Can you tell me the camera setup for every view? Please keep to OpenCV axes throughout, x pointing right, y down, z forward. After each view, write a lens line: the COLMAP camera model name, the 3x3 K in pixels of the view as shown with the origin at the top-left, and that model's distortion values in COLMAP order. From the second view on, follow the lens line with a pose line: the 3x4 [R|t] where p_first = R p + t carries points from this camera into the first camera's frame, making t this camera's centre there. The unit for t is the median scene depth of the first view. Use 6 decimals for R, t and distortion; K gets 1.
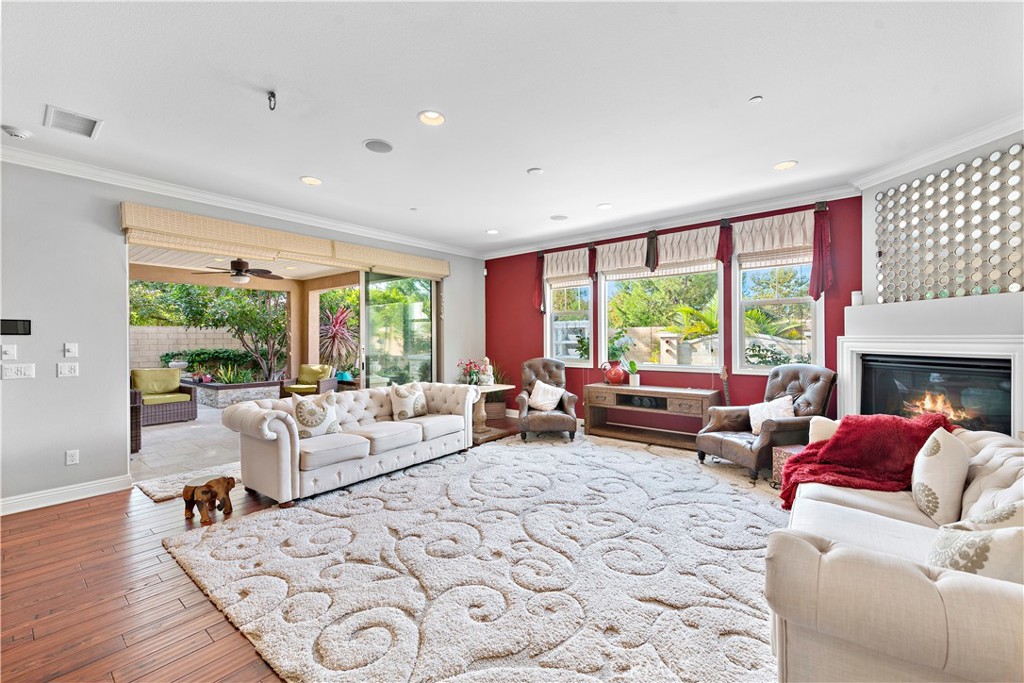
lens RADIAL K [[414.6, 0, 507.3], [0, 414.6, 342.1], [0, 0, 1]] dist [0.011801, -0.001201]
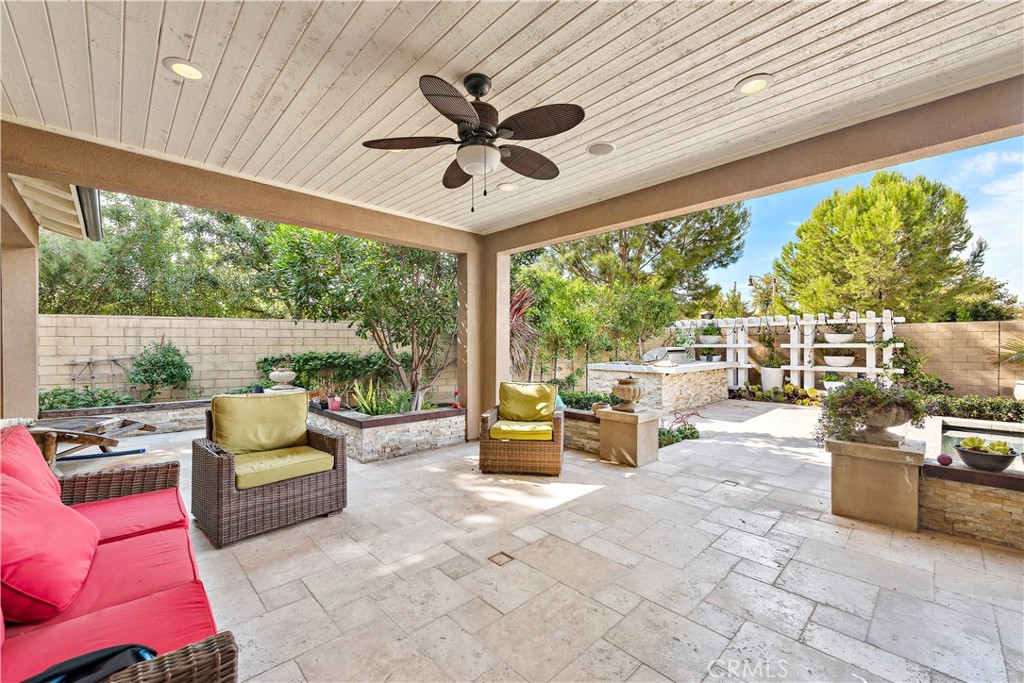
lens RADIAL K [[414.6, 0, 510.8], [0, 414.6, 347.0], [0, 0, 1]] dist [0.011801, -0.001201]
pose [[0.991973, 0.006096, -0.126305, -0.790309], [-0.006377, 0.999978, -0.001823, 0.018230], [0.126292, 0.002614, 0.991990, 0.895572]]
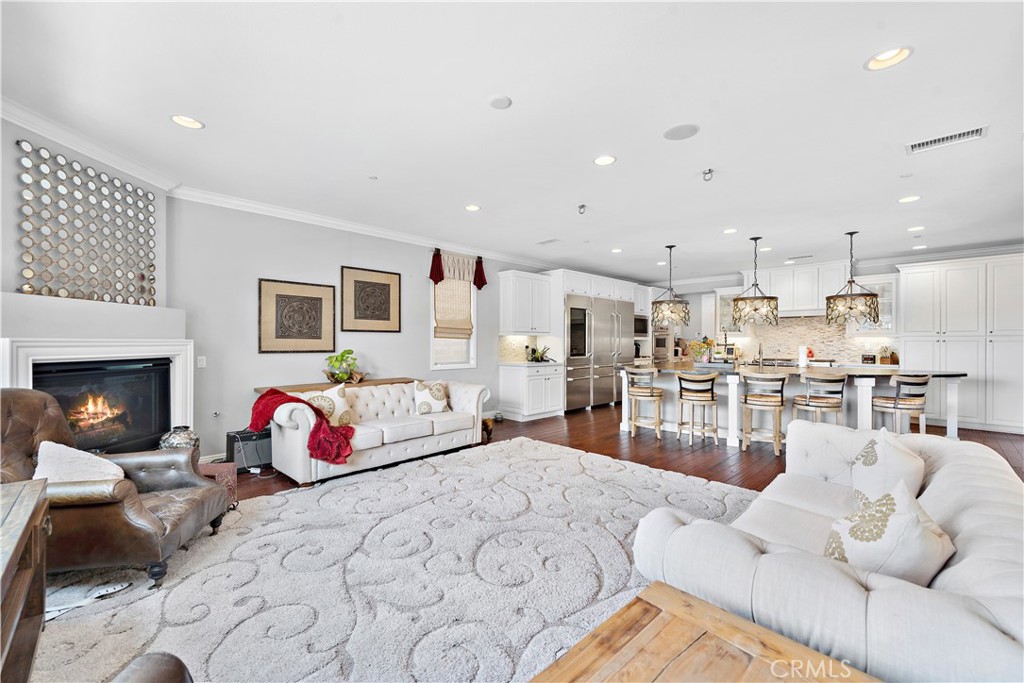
lens RADIAL K [[414.6, 0, 506.4], [0, 414.6, 337.9], [0, 0, 1]] dist [0.011801, -0.001201]
pose [[-0.993196, 0.003902, 0.116388, -0.016848], [0.003793, 0.999992, -0.001158, -0.008985], [-0.116392, -0.000709, -0.993203, 1.275425]]
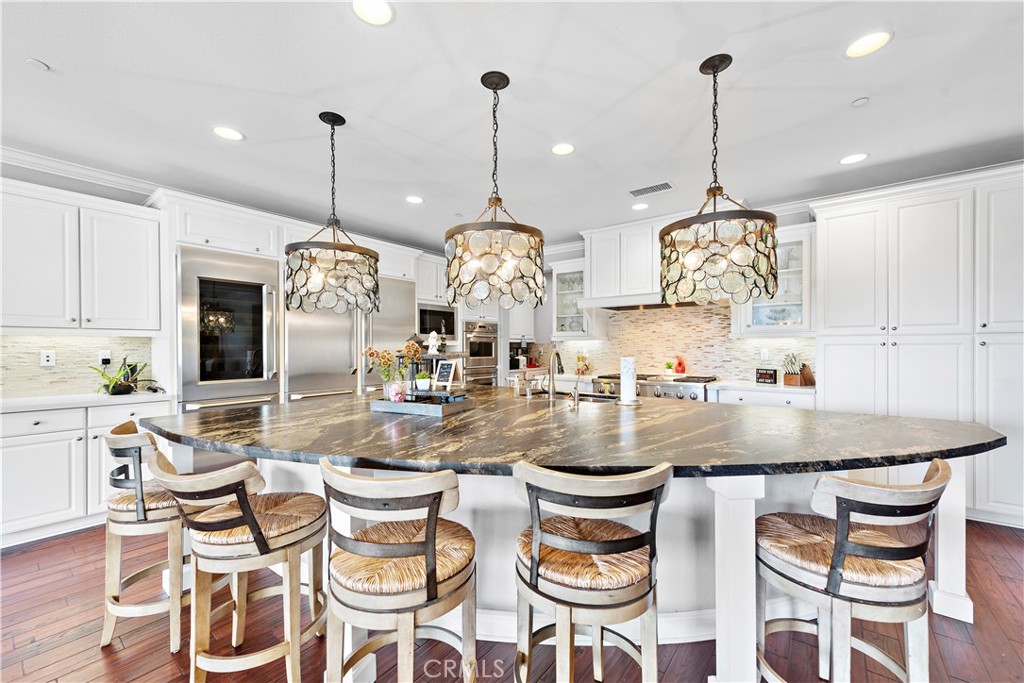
lens RADIAL K [[402.6, 0, 513.1], [0, 402.6, 344.0], [0, 0, 1]] dist [0.018153, -0.004136]
pose [[-0.999744, 0.008723, -0.020878, -0.605906], [0.008718, 0.999962, 0.000333, -0.000845], [0.020880, 0.000151, -0.999782, 0.442621]]
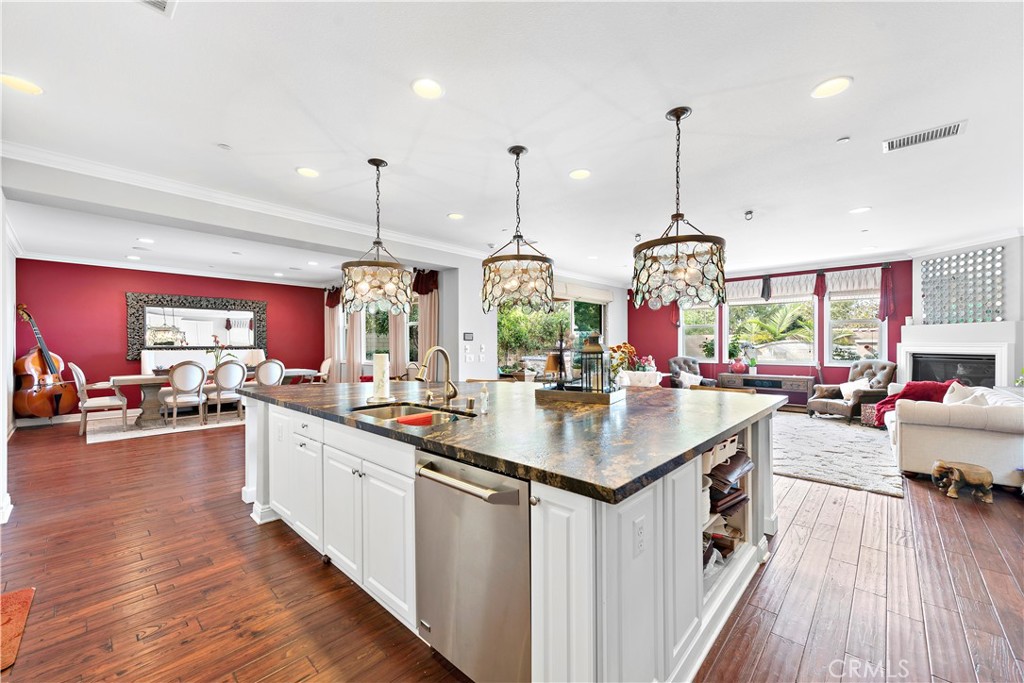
lens RADIAL K [[402.6, 0, 509.4], [0, 402.6, 346.7], [0, 0, 1]] dist [0.018153, -0.004136]
pose [[0.998283, 0.005760, -0.058285, -0.573932], [-0.005807, 0.999983, -0.000637, 0.009368], [0.058281, 0.000974, 0.998300, -0.625924]]
